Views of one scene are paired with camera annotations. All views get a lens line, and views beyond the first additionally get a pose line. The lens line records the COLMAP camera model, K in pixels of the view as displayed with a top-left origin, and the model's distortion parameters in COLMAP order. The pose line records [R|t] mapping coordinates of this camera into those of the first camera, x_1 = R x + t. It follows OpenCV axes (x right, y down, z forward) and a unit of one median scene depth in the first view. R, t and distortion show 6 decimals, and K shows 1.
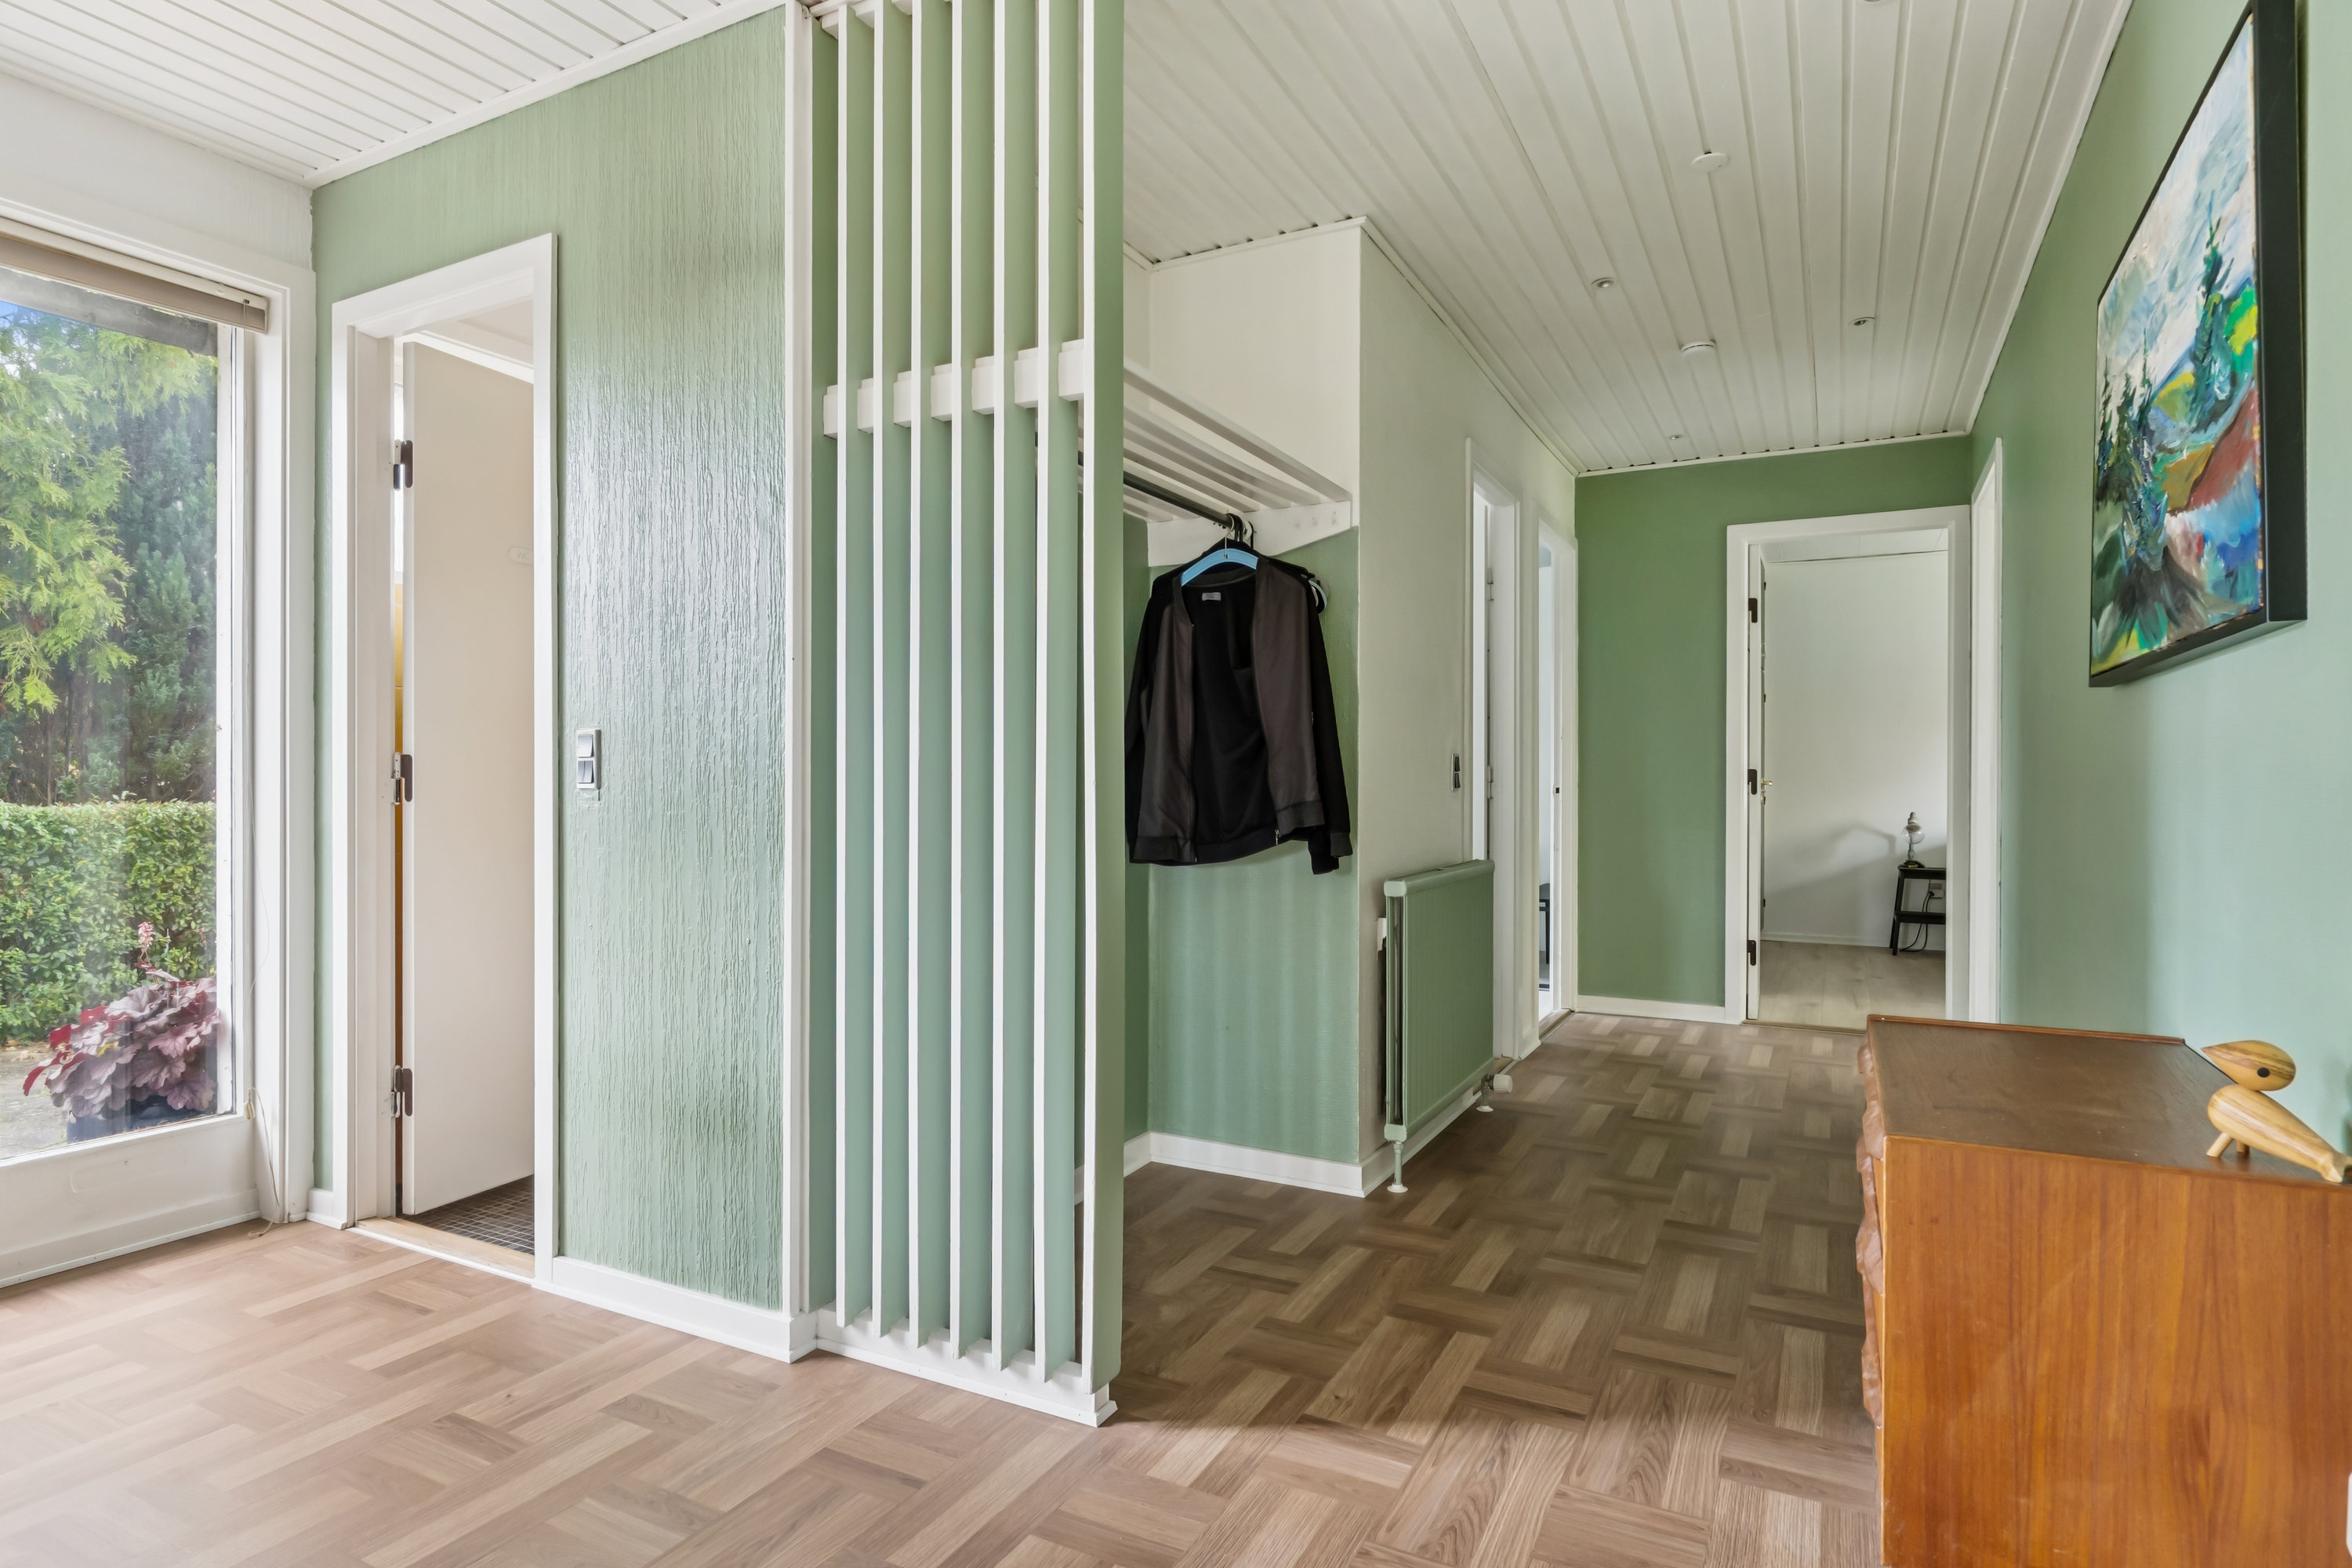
lens RADIAL K [[1267.8, 0, 1176.0], [0, 1267.8, 784.0], [0, 0, 1]] dist [0.000239, -0.000055]
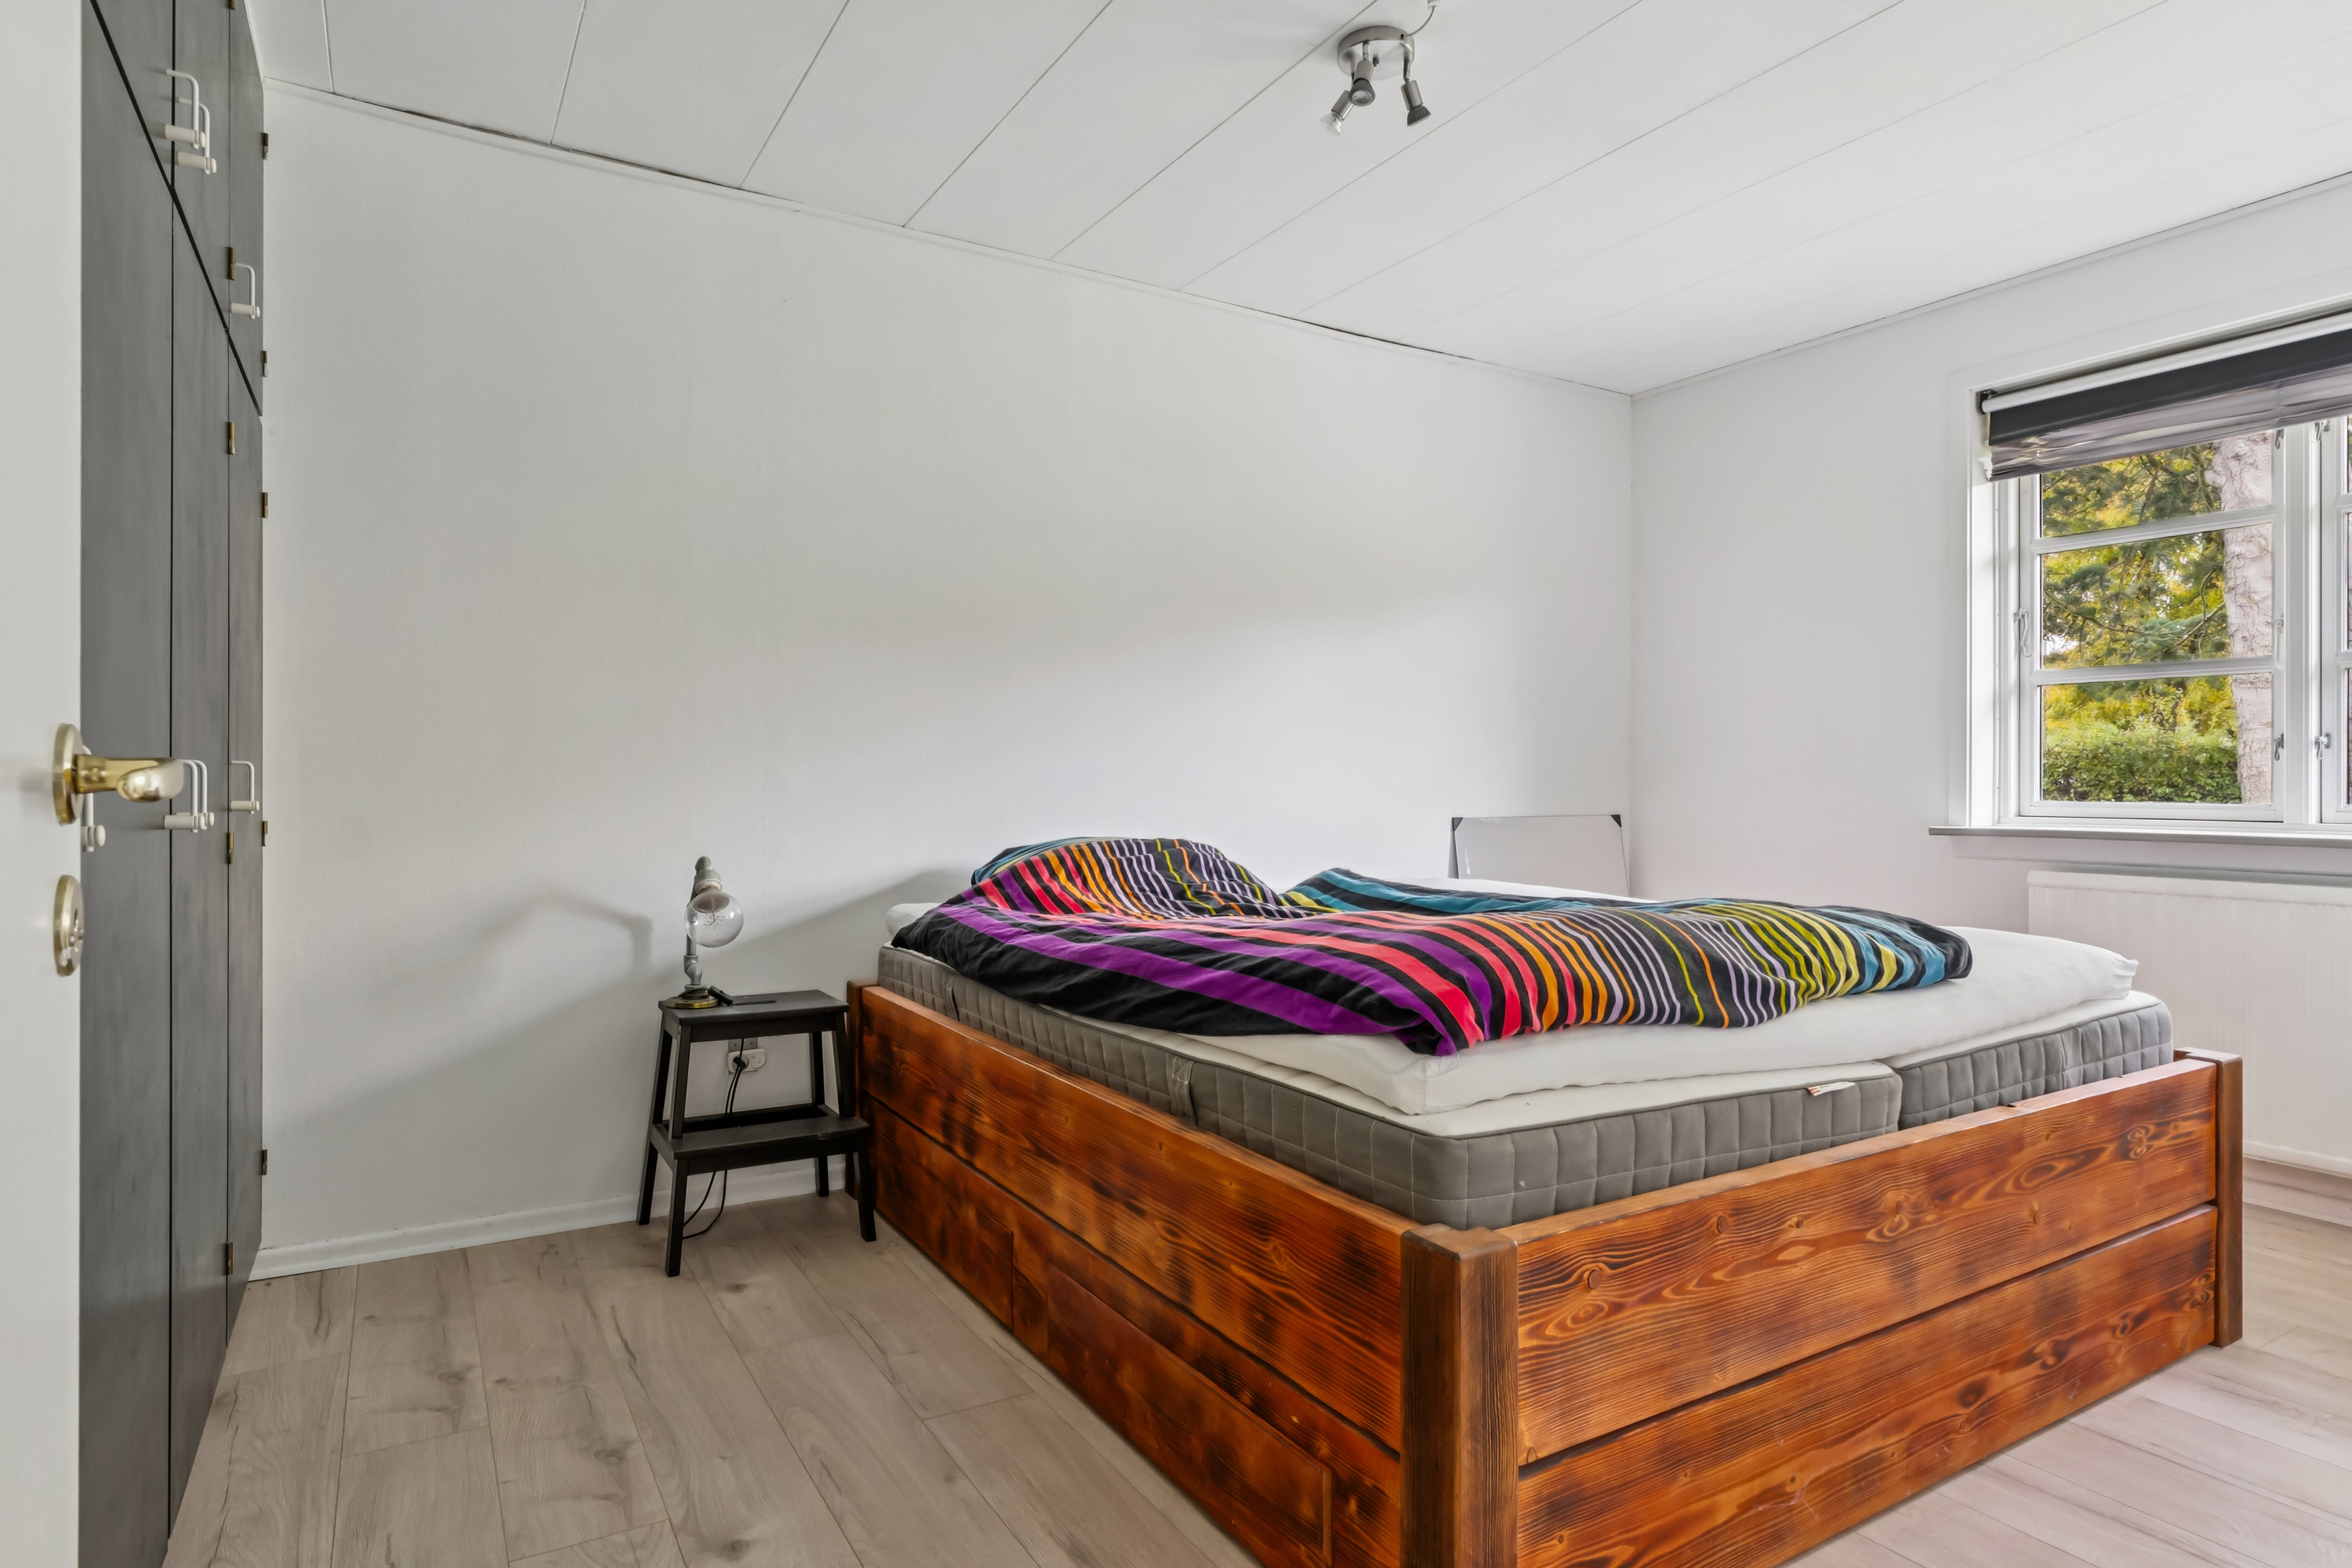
lens RADIAL K [[1267.8, 0, 1176.0], [0, 1267.8, 784.0], [0, 0, 1]] dist [0.000239, -0.000055]
pose [[0.517381, -0.003930, 0.855746, 0.337355], [0.001428, 0.999992, 0.003729, -0.000323], [-0.855754, -0.000707, 0.517382, 0.693945]]
